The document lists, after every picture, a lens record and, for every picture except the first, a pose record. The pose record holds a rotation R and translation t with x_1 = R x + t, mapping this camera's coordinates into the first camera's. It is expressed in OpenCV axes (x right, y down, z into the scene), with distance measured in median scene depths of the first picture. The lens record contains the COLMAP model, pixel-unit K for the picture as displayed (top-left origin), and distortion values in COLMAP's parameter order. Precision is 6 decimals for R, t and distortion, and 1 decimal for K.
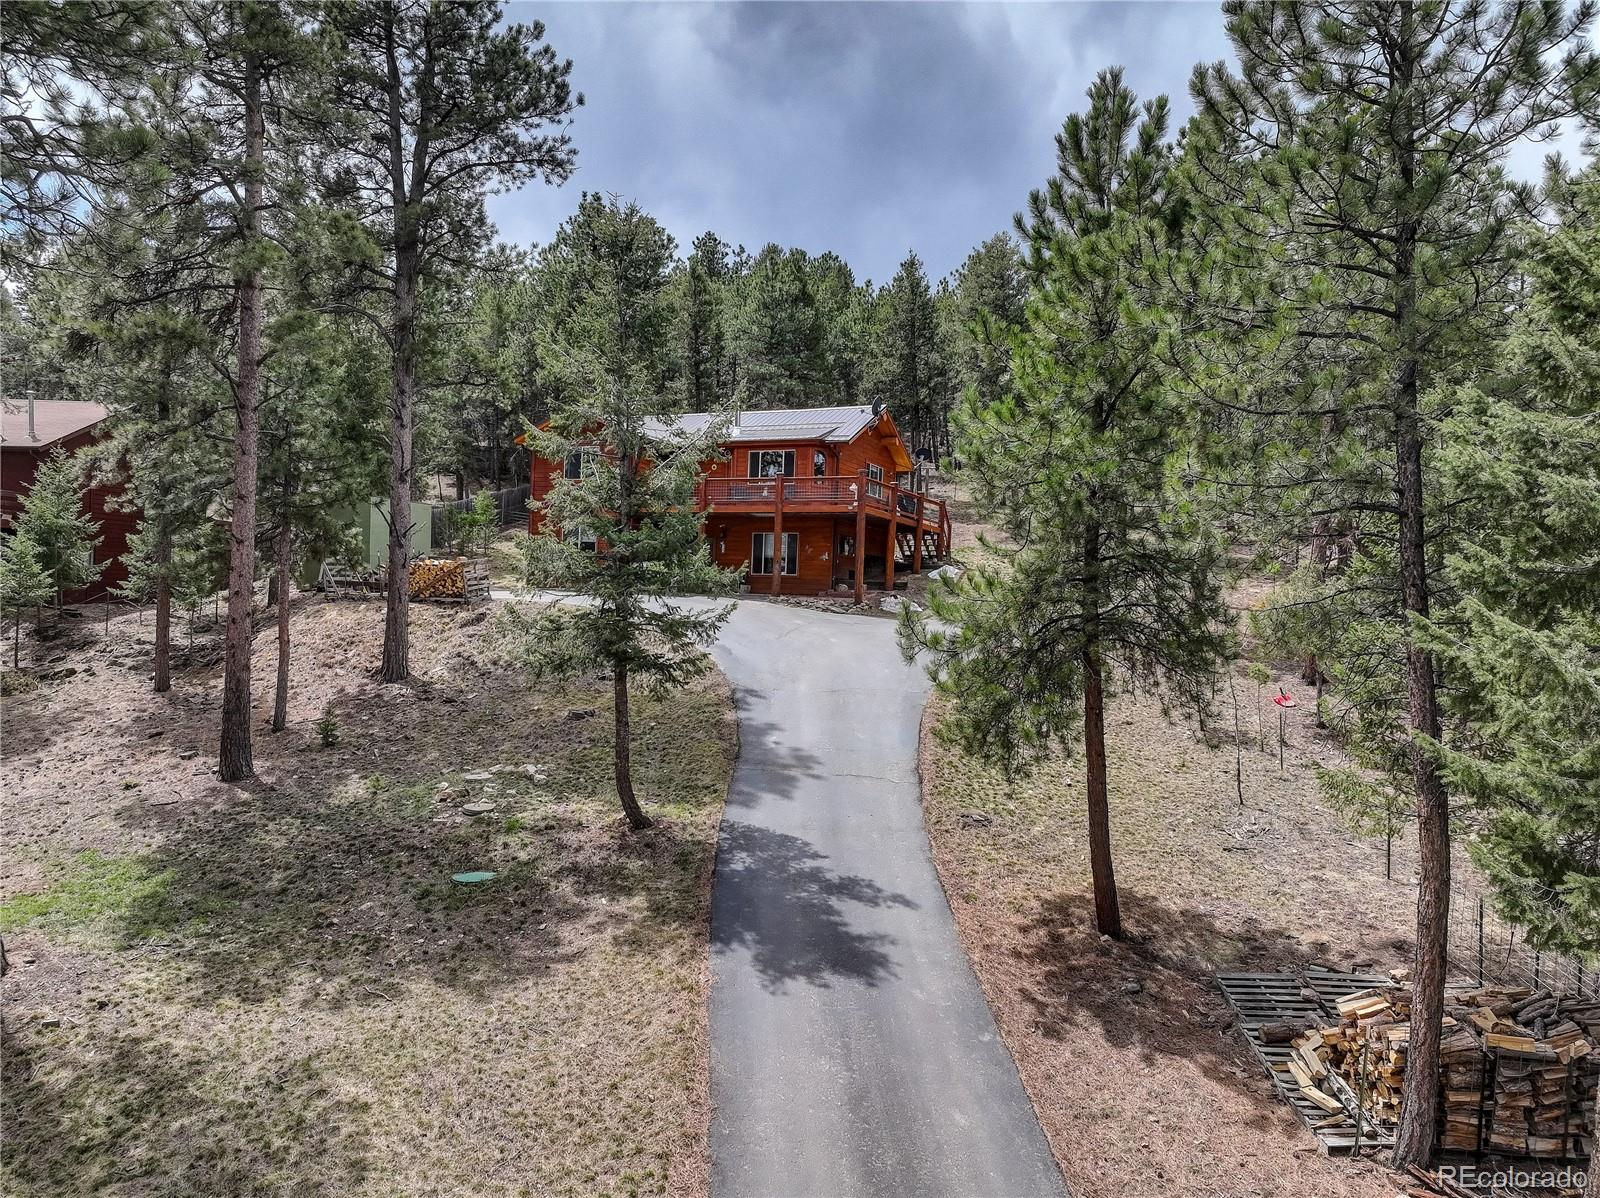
lens RADIAL K [[1100.4, 0, 800.0], [0, 1100.4, 599.0], [0, 0, 1]] dist [0.000670, 0.053512]
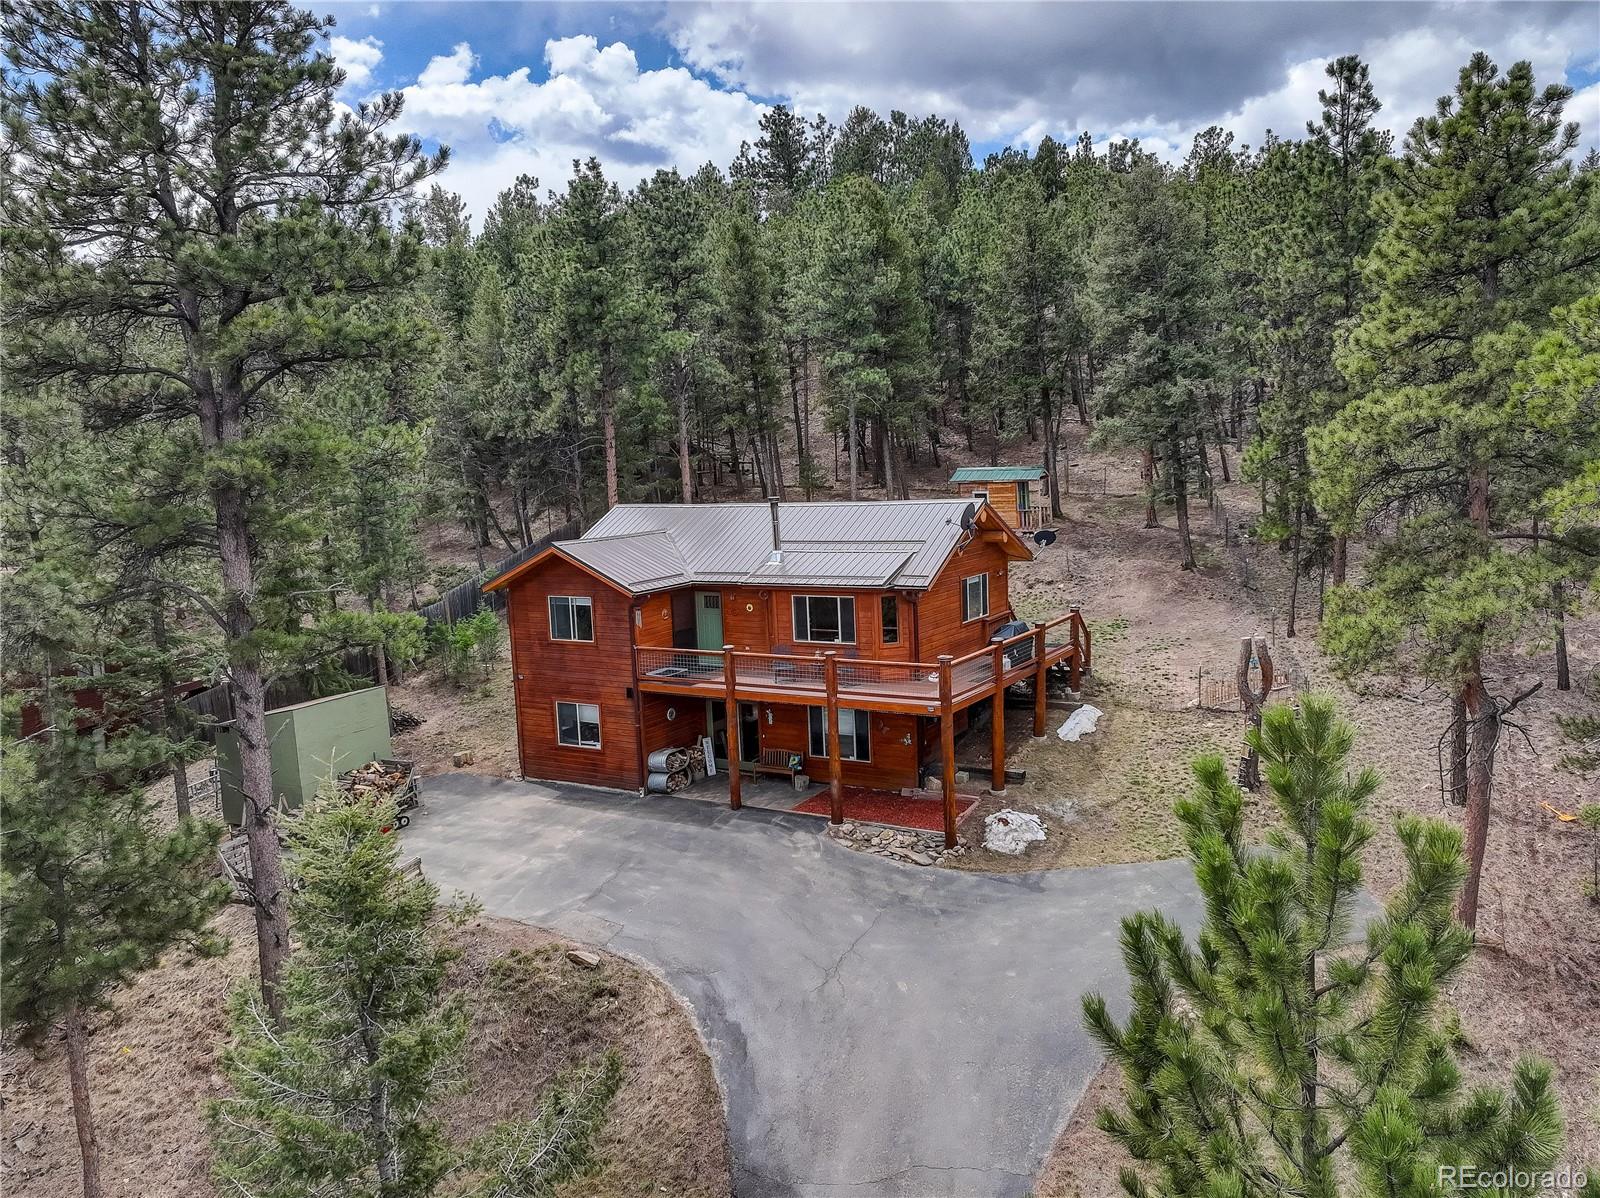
lens RADIAL K [[1237.2, 0, 800.0], [0, 1237.2, 599.0], [0, 0, 1]] dist [-0.003397, 0.002379]
pose [[0.989998, -0.060882, -0.127269, 0.062174], [0.076643, 0.989460, 0.122859, -0.233535], [0.118447, -0.131385, 0.984230, 0.211967]]
